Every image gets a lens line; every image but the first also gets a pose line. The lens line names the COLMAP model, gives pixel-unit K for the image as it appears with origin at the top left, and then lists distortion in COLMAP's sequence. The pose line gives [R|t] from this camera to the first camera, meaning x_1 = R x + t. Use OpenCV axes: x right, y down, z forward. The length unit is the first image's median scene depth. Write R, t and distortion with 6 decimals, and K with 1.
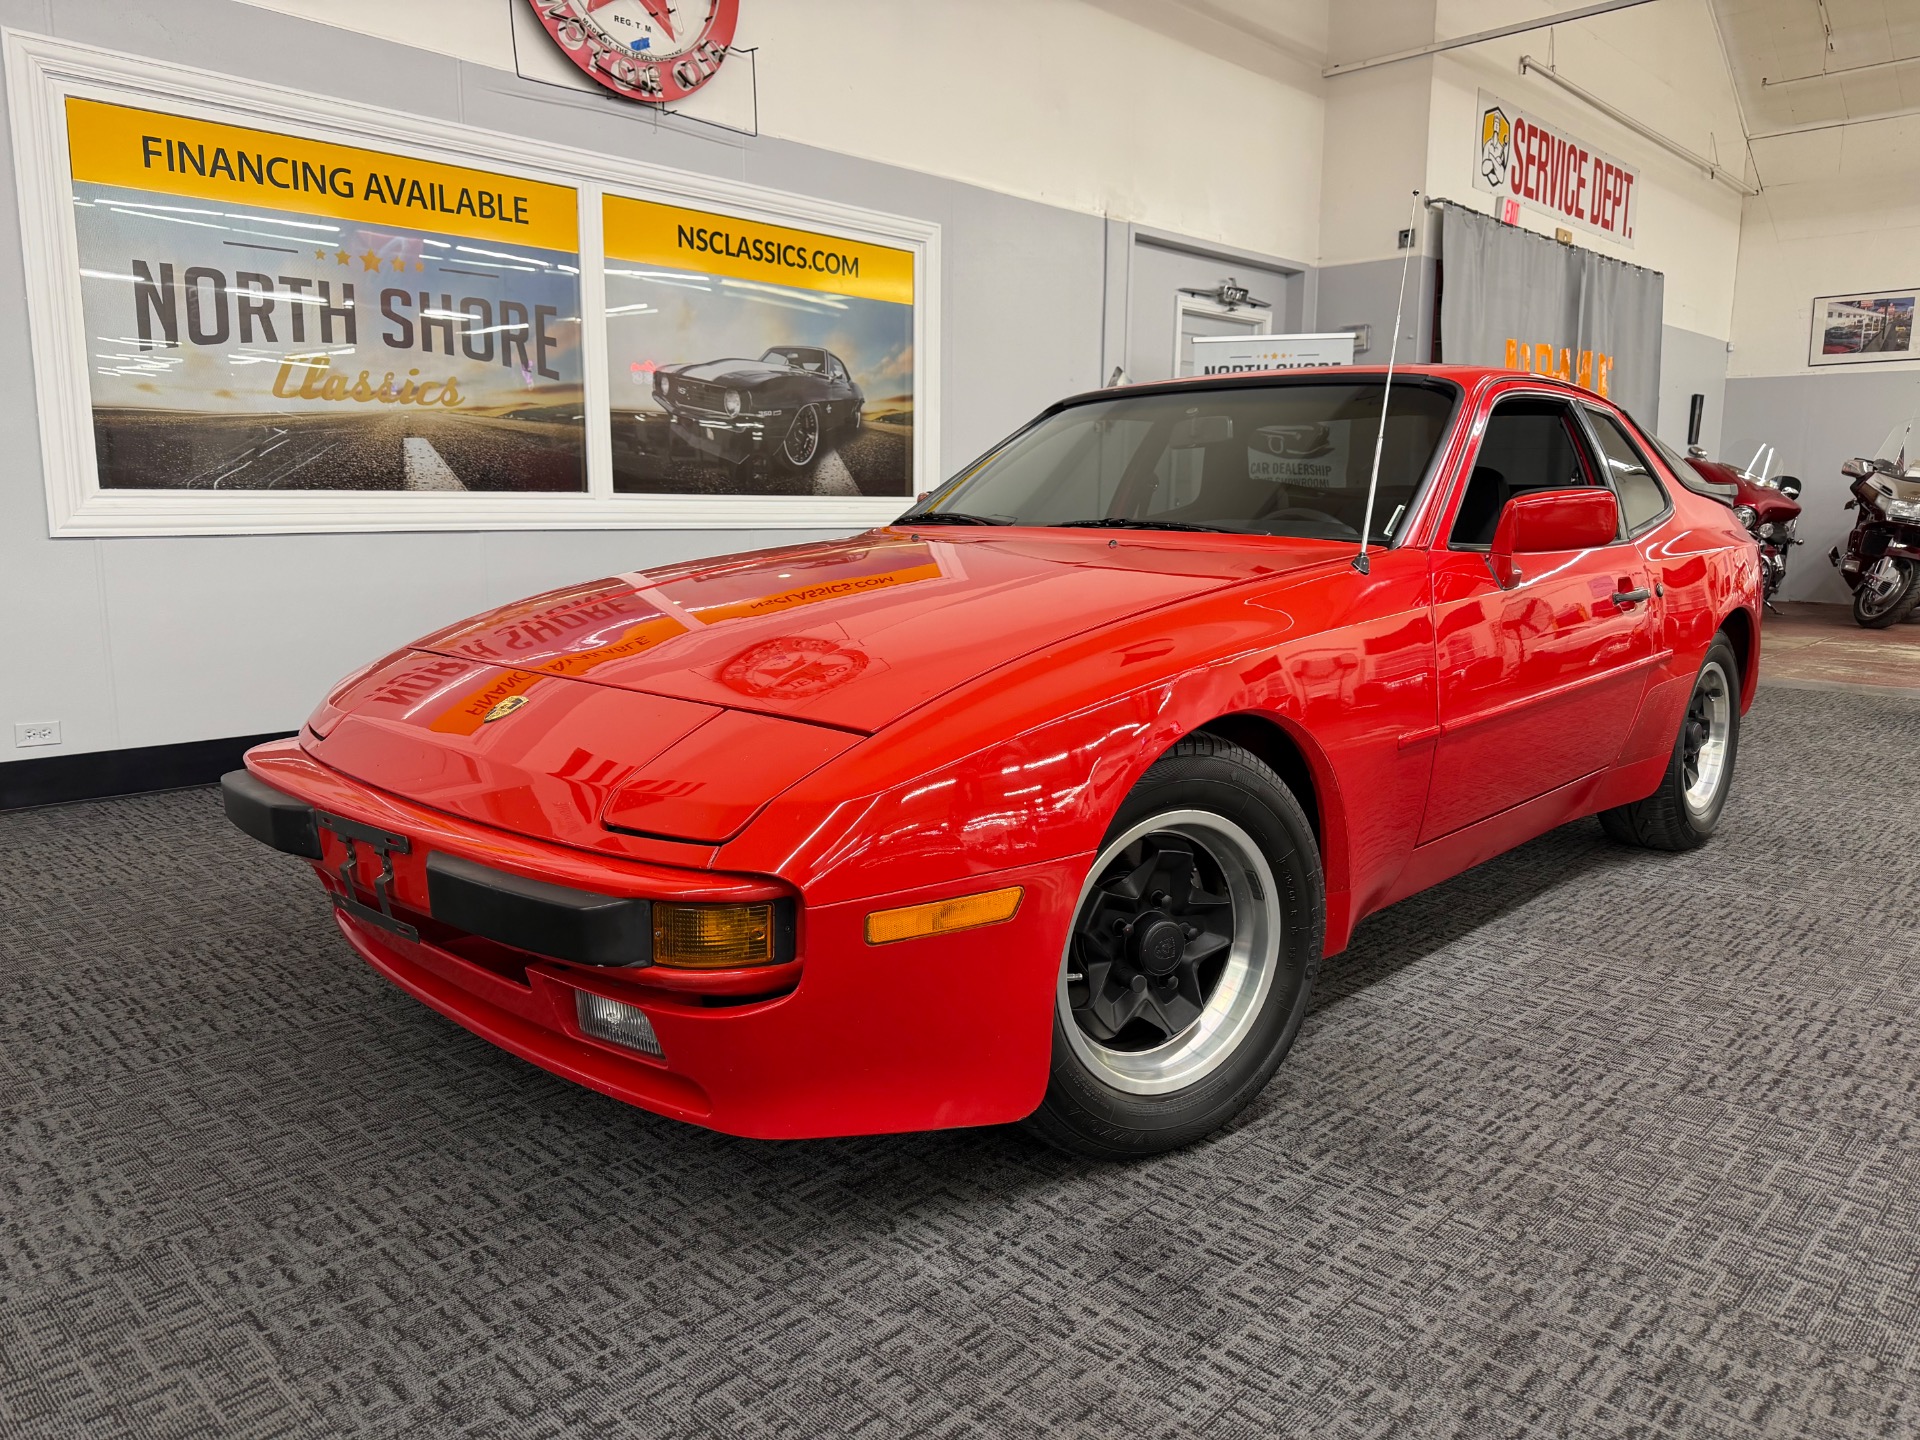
lens RADIAL K [[1375.3, 0, 957.4], [0, 1375.3, 720.1], [0, 0, 1]] dist [0.011070, -0.013118]
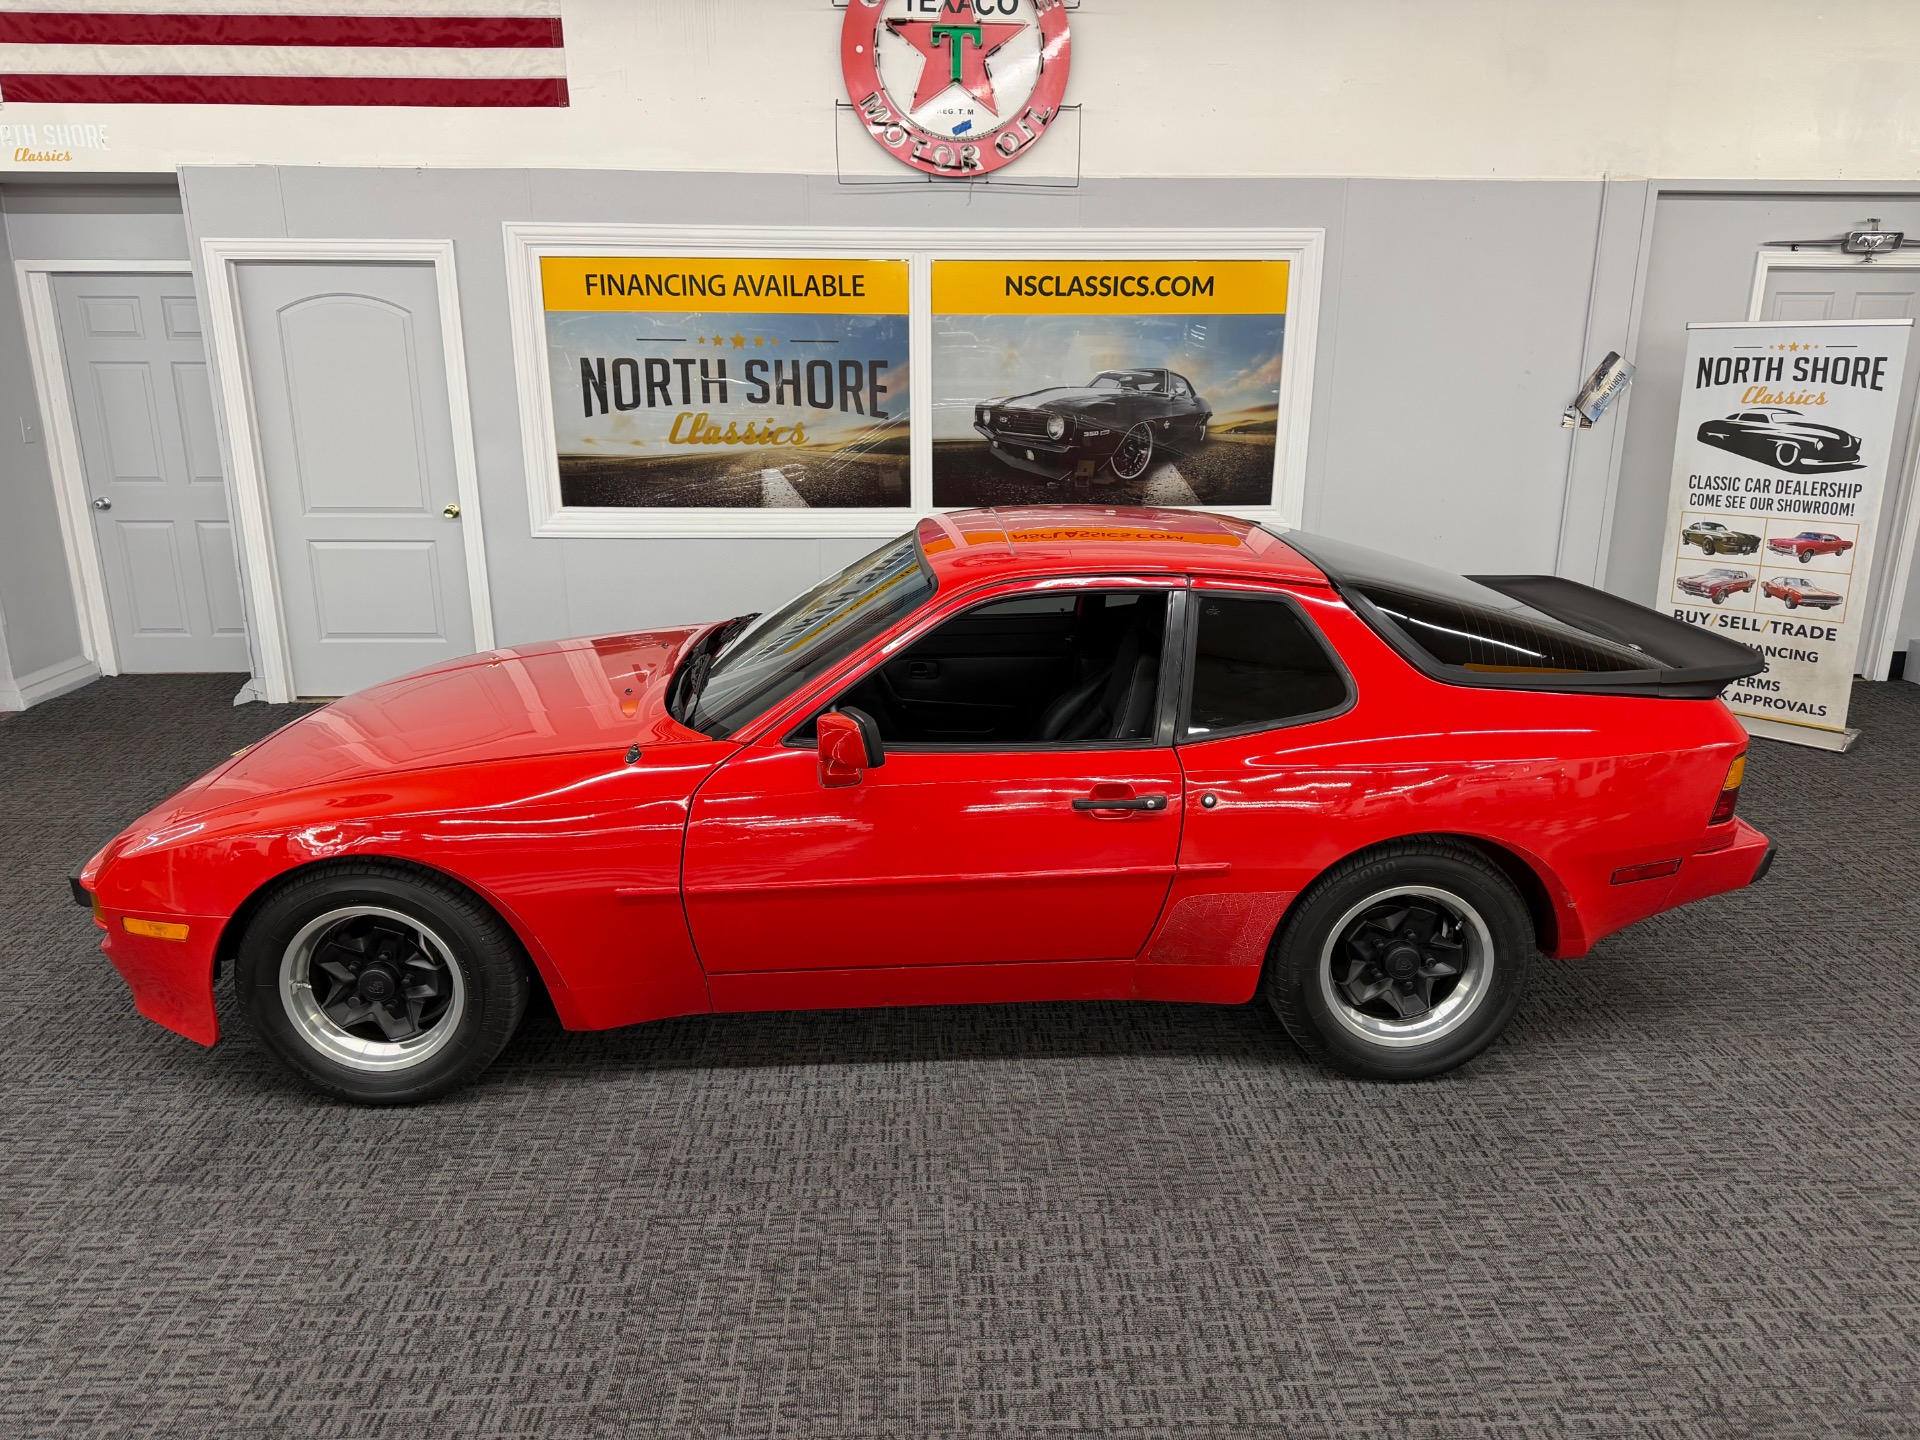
lens RADIAL K [[1375.3, 0, 980.2], [0, 1375.3, 741.1], [0, 0, 1]] dist [0.011070, -0.013118]
pose [[0.727104, 0.190736, -0.659500, 0.888241], [-0.105177, 0.980239, 0.167540, -0.243033], [0.678423, -0.052454, 0.732796, 0.174427]]
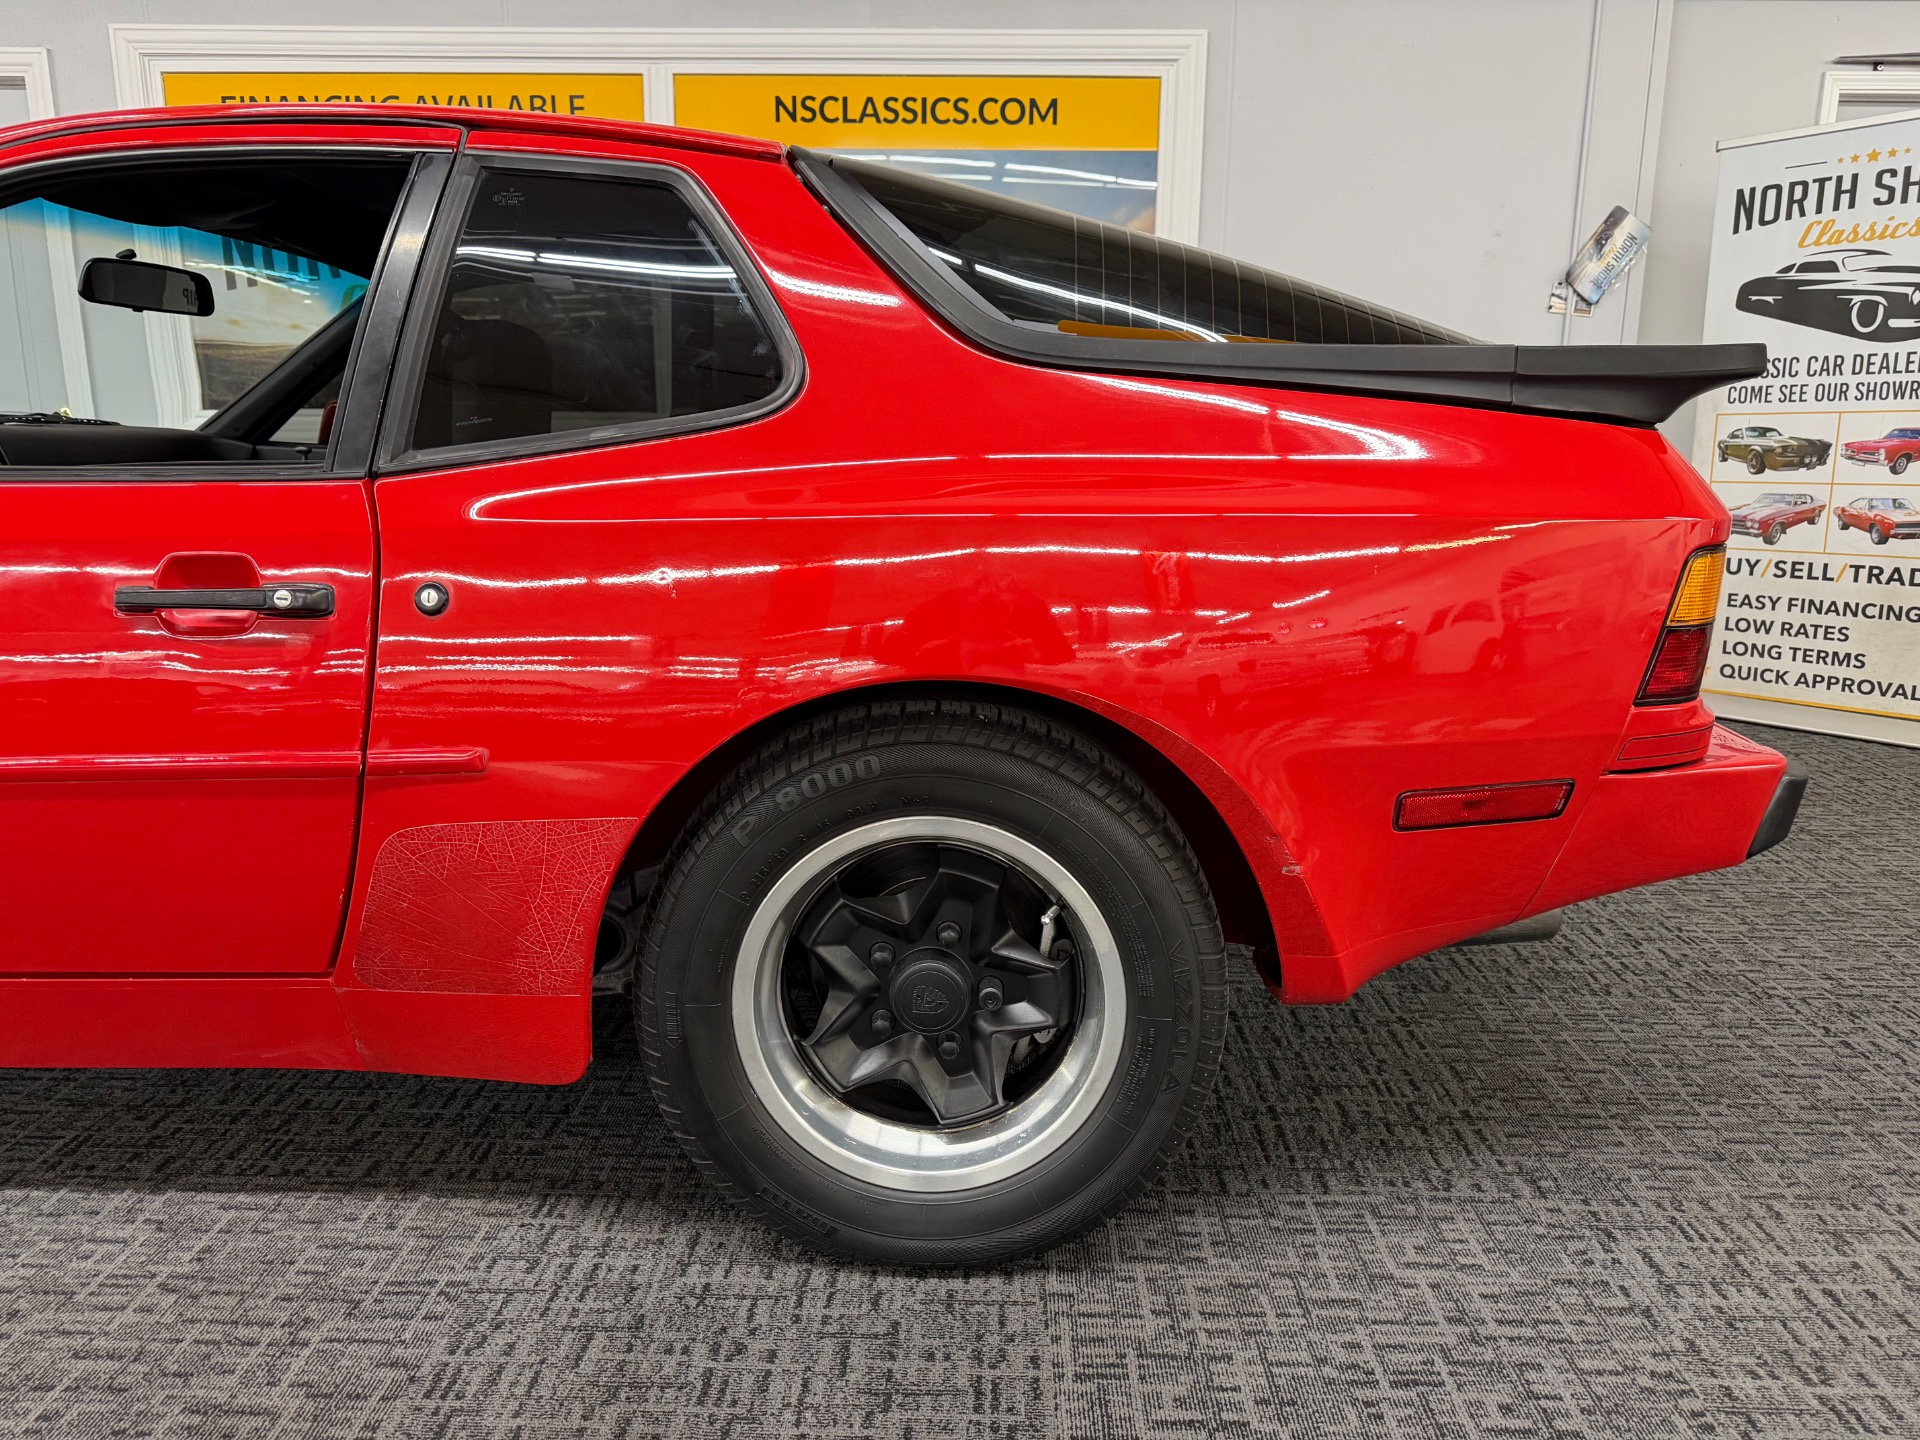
lens RADIAL K [[1375.3, 0, 987.7], [0, 1375.3, 739.3], [0, 0, 1]] dist [0.011070, -0.013118]
pose [[0.681793, 0.158055, -0.714267, 0.809455], [-0.120396, 0.987310, 0.103553, -0.100512], [0.721570, 0.015393, 0.692171, 0.736007]]
